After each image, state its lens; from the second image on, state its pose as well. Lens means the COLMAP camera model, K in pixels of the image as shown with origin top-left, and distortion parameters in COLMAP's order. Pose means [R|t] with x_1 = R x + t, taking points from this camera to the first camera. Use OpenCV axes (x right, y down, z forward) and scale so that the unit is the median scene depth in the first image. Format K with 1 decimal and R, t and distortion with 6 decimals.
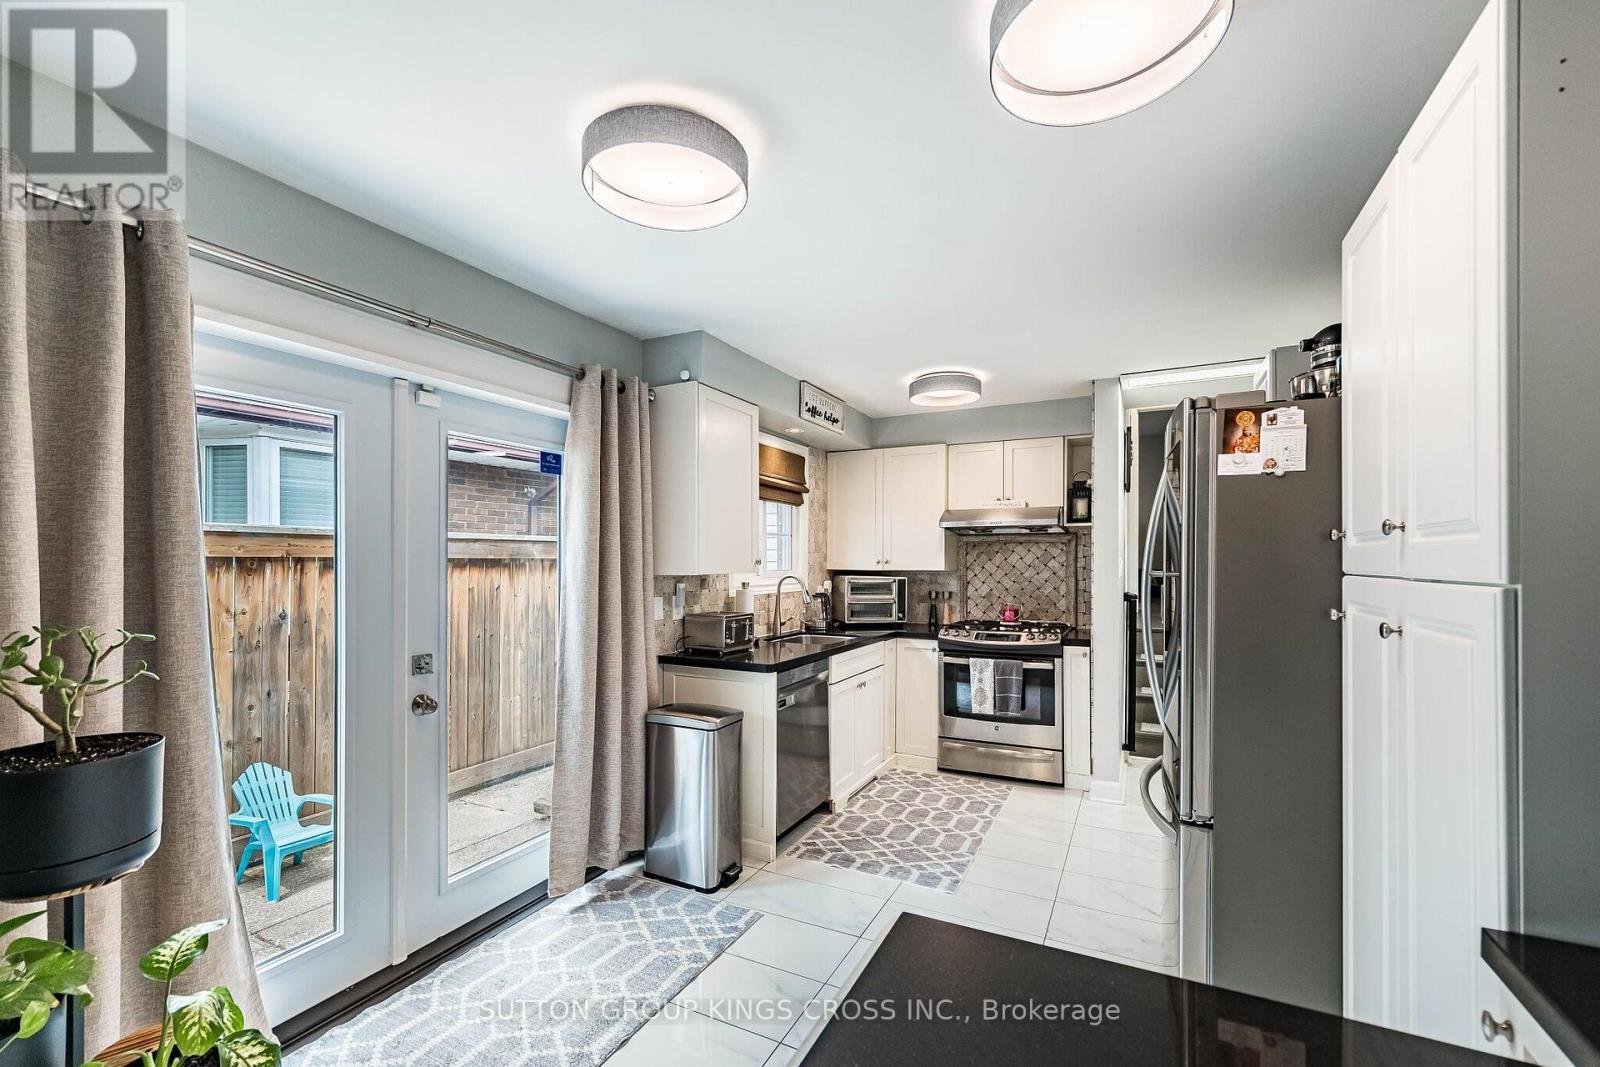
lens RADIAL K [[667.7, 0, 802.7], [0, 667.7, 566.3], [0, 0, 1]] dist [-0.000374, 0.001410]
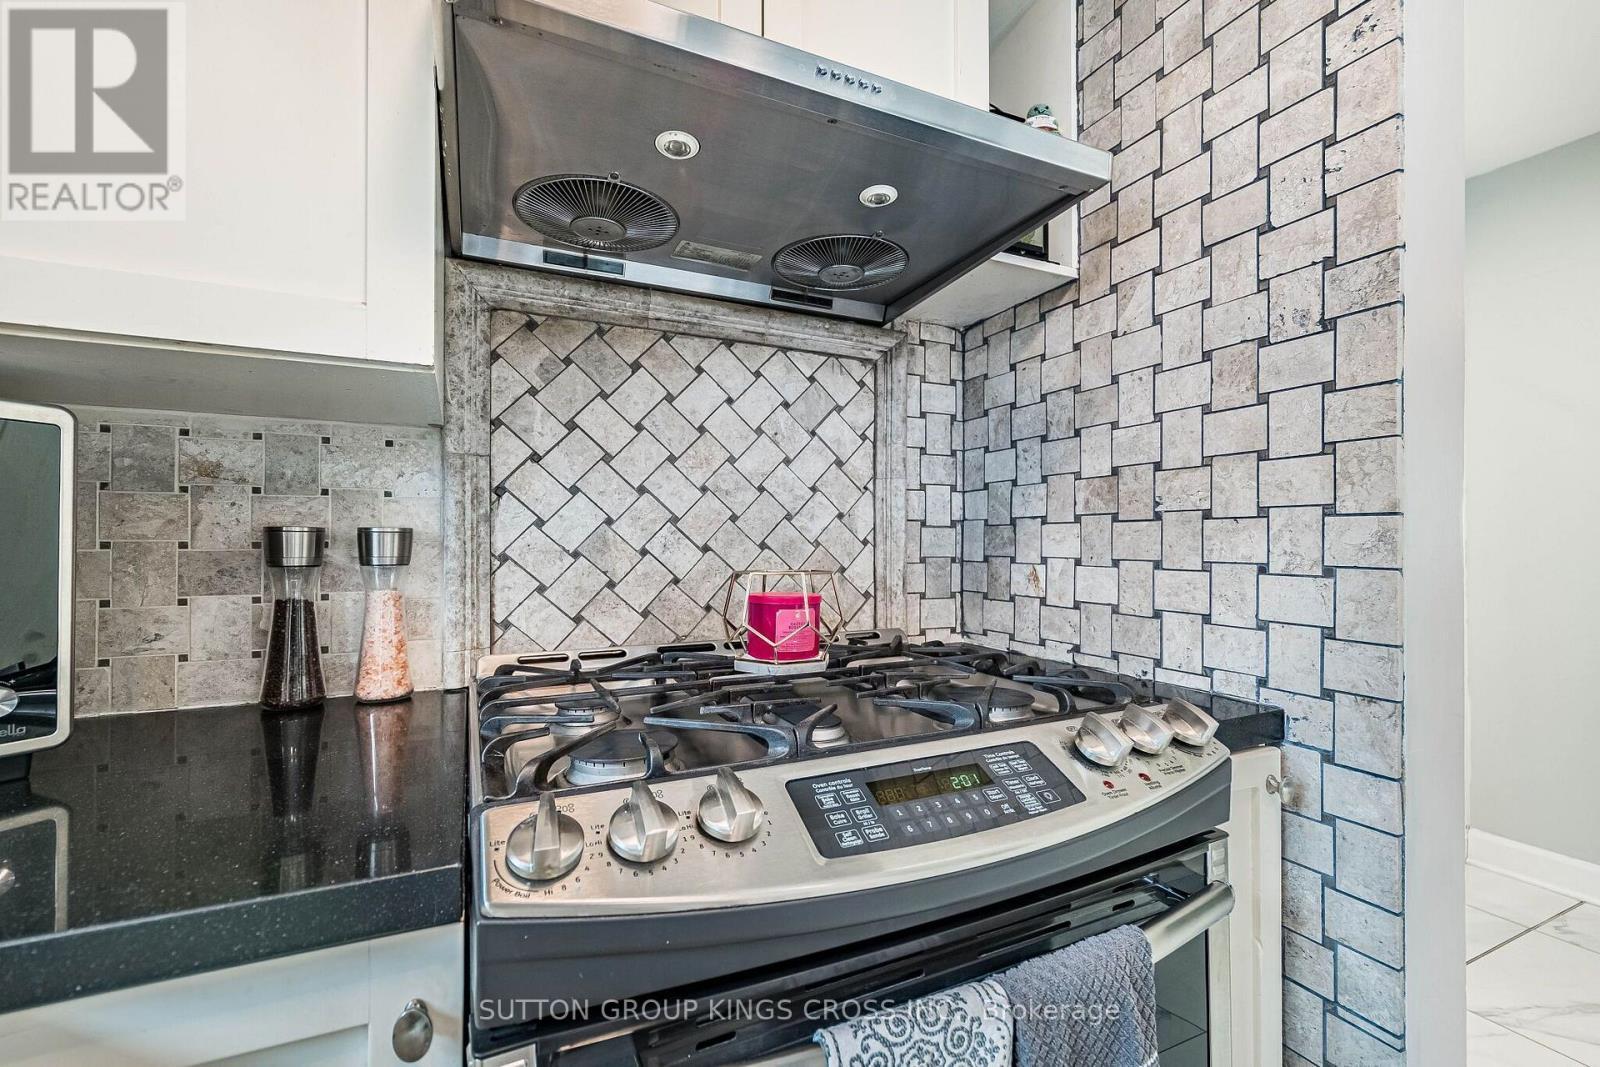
lens RADIAL K [[667.7, 0, 835.3], [0, 667.7, 540.6], [0, 0, 1]] dist [-0.000374, 0.001410]
pose [[0.566579, 0.005313, 0.823990, 0.157164], [0.000402, 0.999977, -0.006724, 0.051654], [-0.824007, 0.004141, 0.566564, 0.946562]]
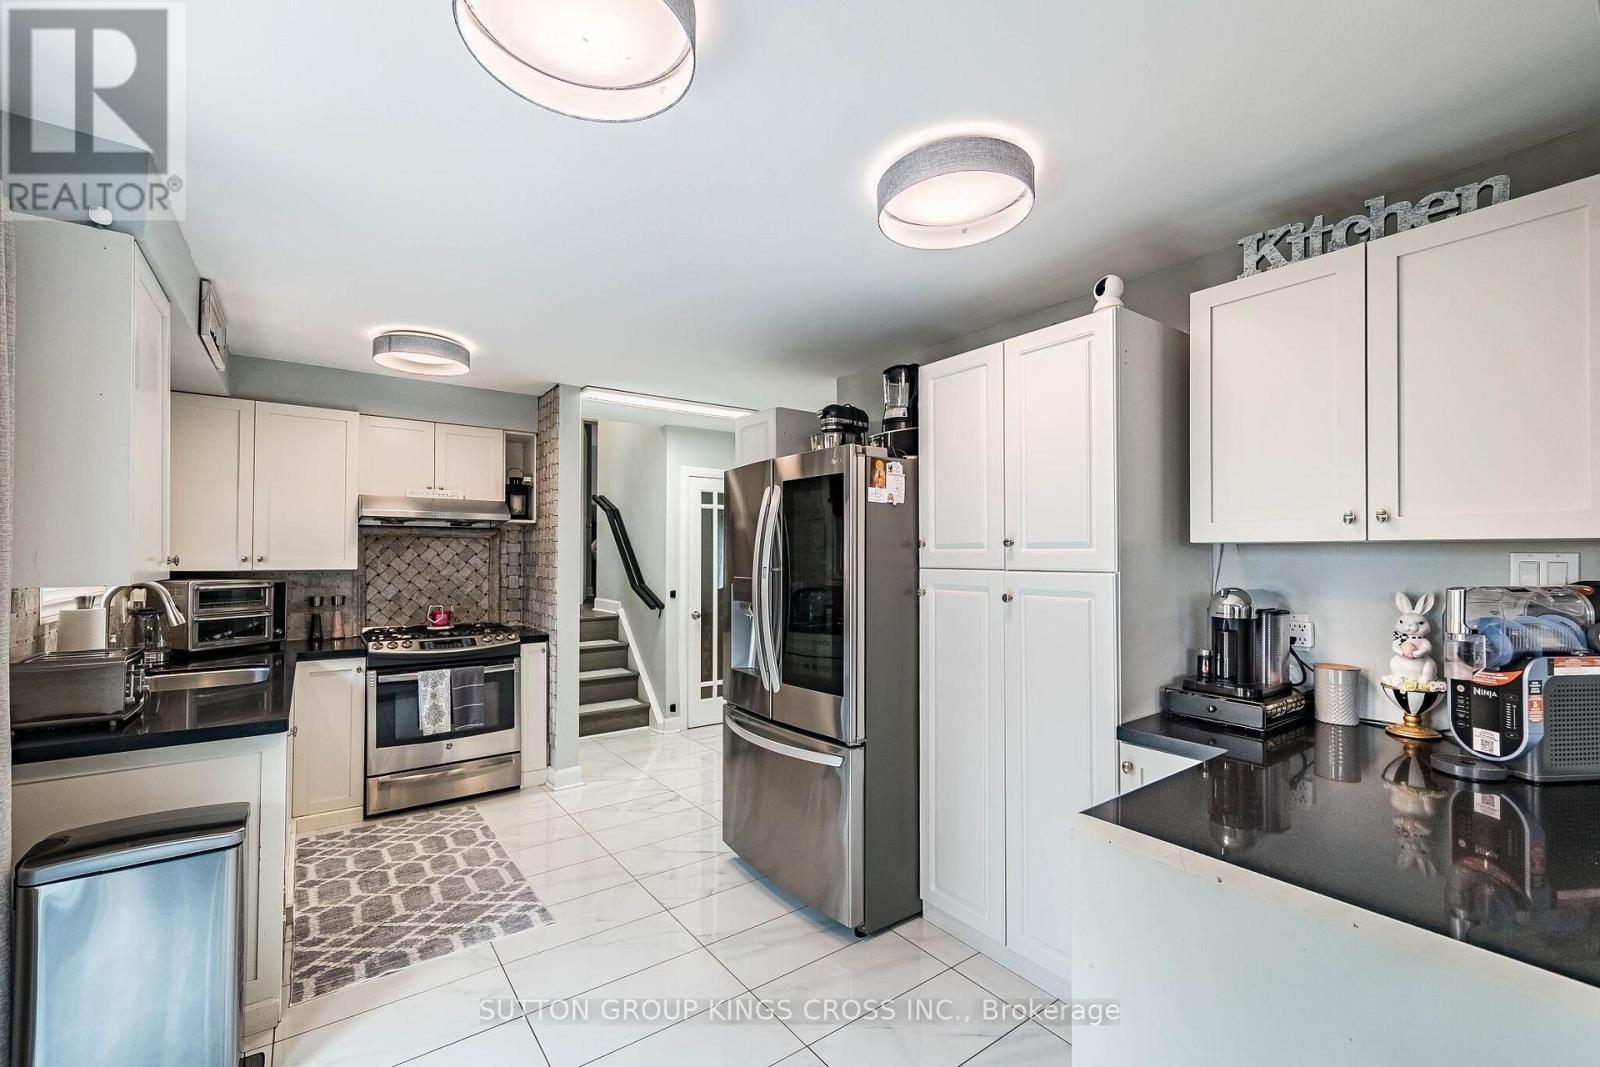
lens RADIAL K [[667.7, 0, 788.6], [0, 667.7, 544.3], [0, 0, 1]] dist [-0.000374, 0.001410]
pose [[0.464512, 0.015929, 0.885424, -0.293027], [0.006387, 0.999752, -0.021337, -0.004506], [-0.885544, 0.015567, 0.464295, 0.184919]]
